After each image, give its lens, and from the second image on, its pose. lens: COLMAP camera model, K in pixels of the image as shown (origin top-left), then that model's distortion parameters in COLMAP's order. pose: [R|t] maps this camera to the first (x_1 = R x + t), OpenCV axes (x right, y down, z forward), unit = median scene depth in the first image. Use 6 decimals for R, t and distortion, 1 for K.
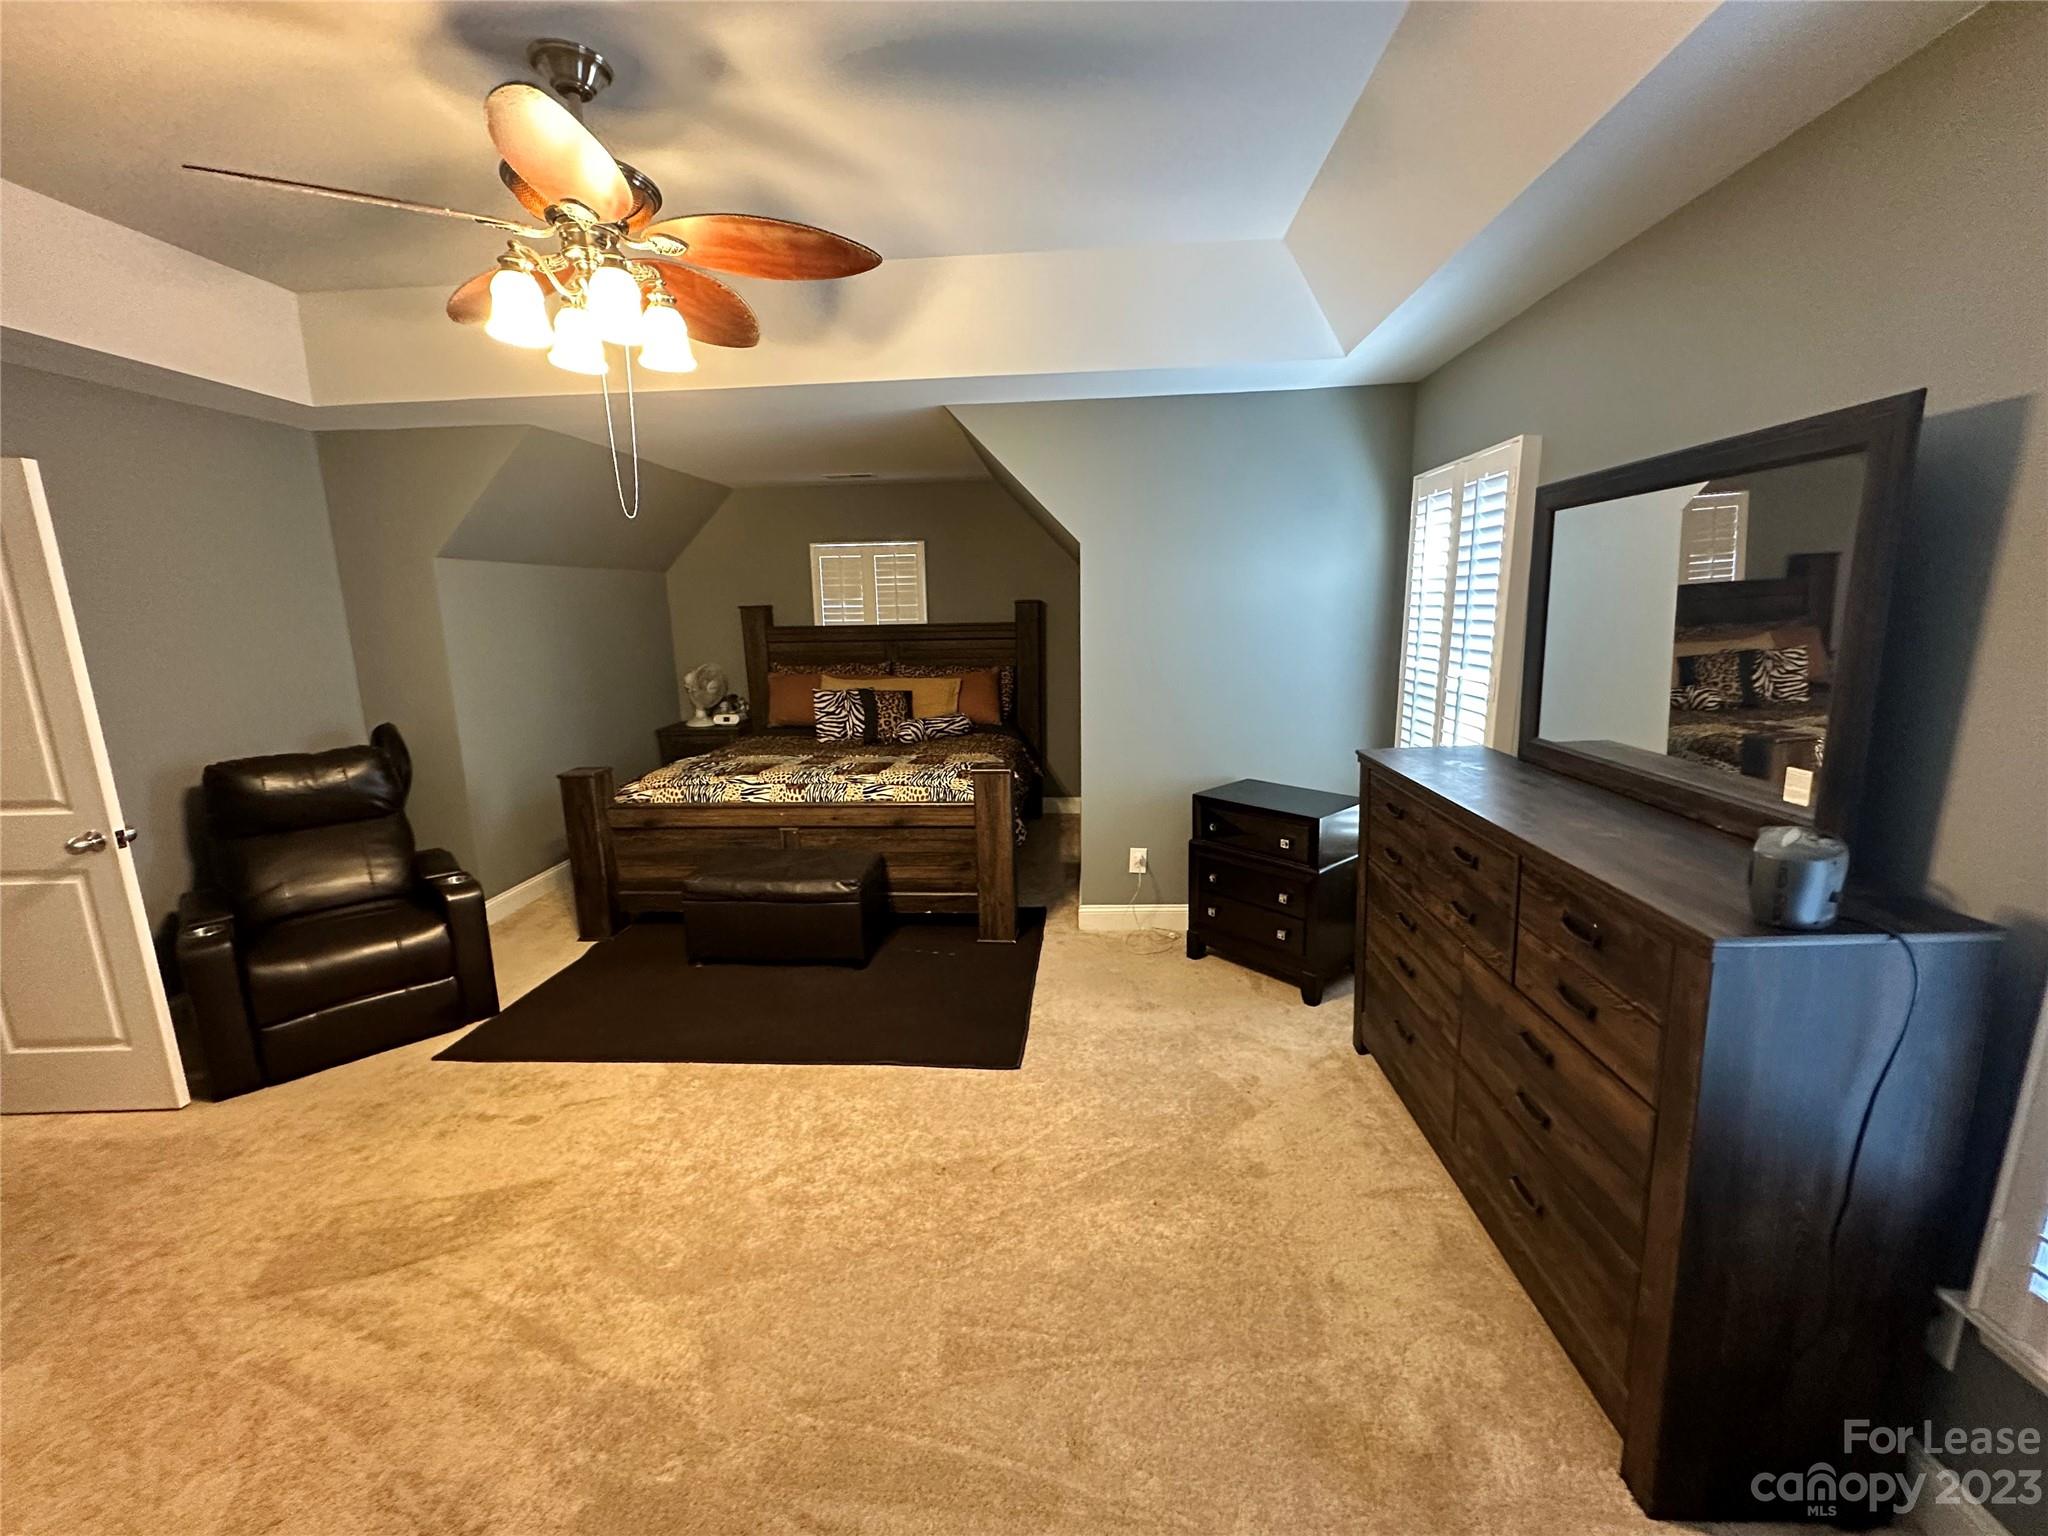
lens RADIAL K [[823.2, 0, 1025.4], [0, 823.2, 764.2], [0, 0, 1]] dist [-0.000981, -0.000322]
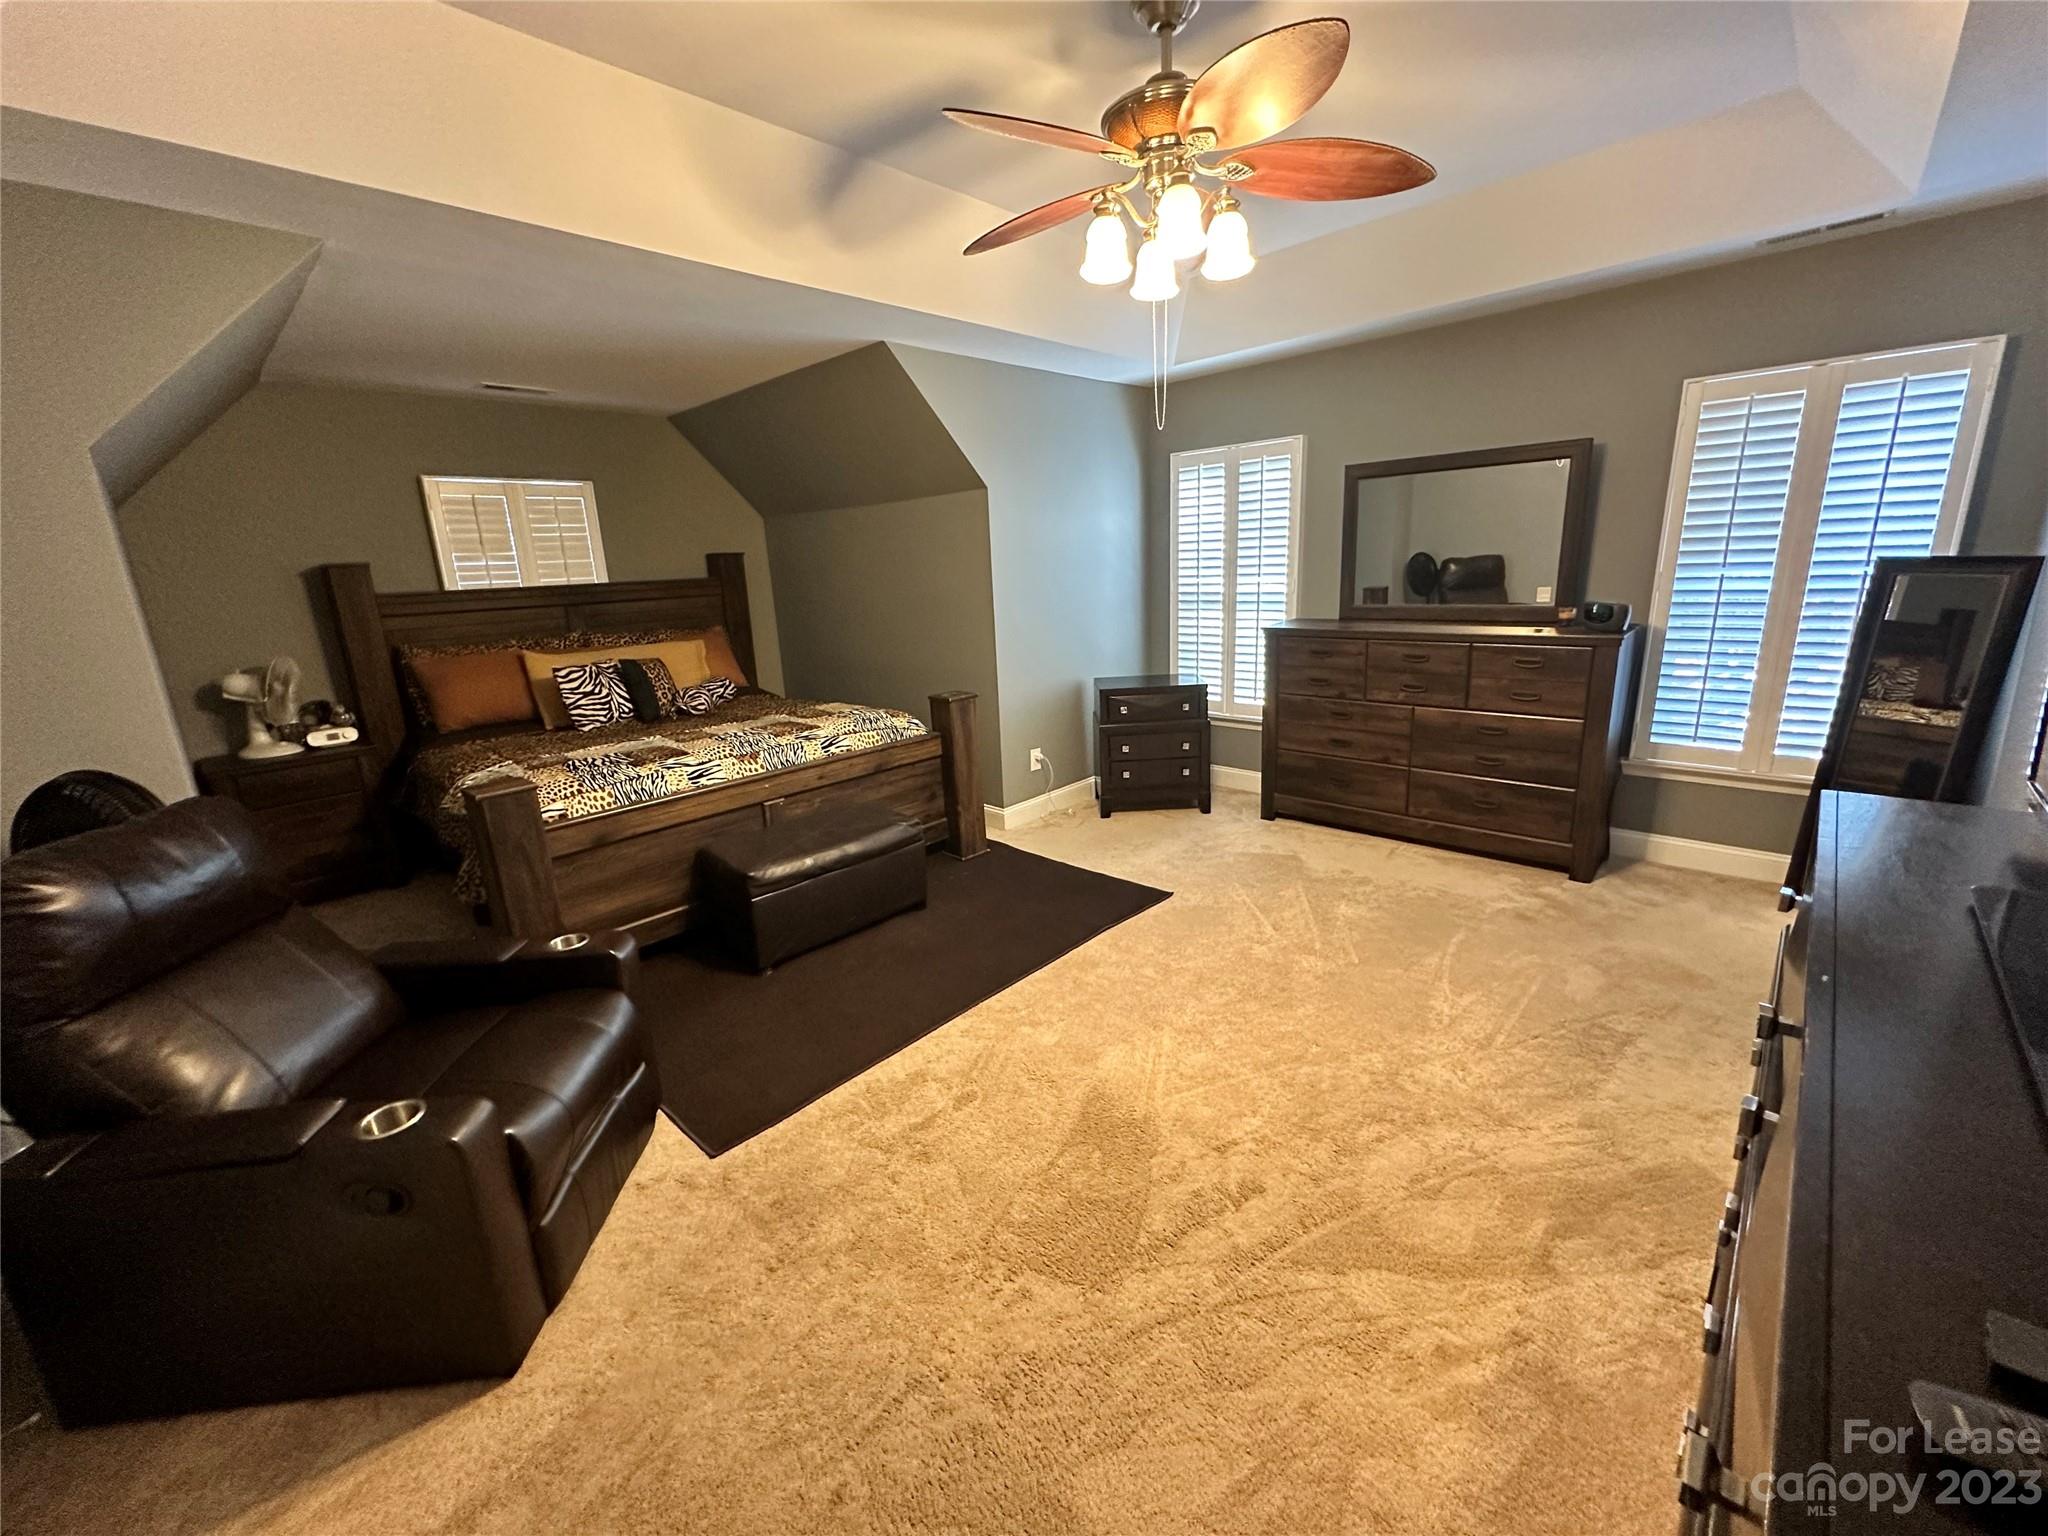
lens RADIAL K [[823.2, 0, 1029.1], [0, 823.2, 764.3], [0, 0, 1]] dist [-0.000981, -0.000322]
pose [[0.632337, -0.194975, 0.749756, -0.749879], [0.178791, 0.978413, 0.103647, -0.002159], [-0.753779, 0.068510, 0.653547, 0.219686]]
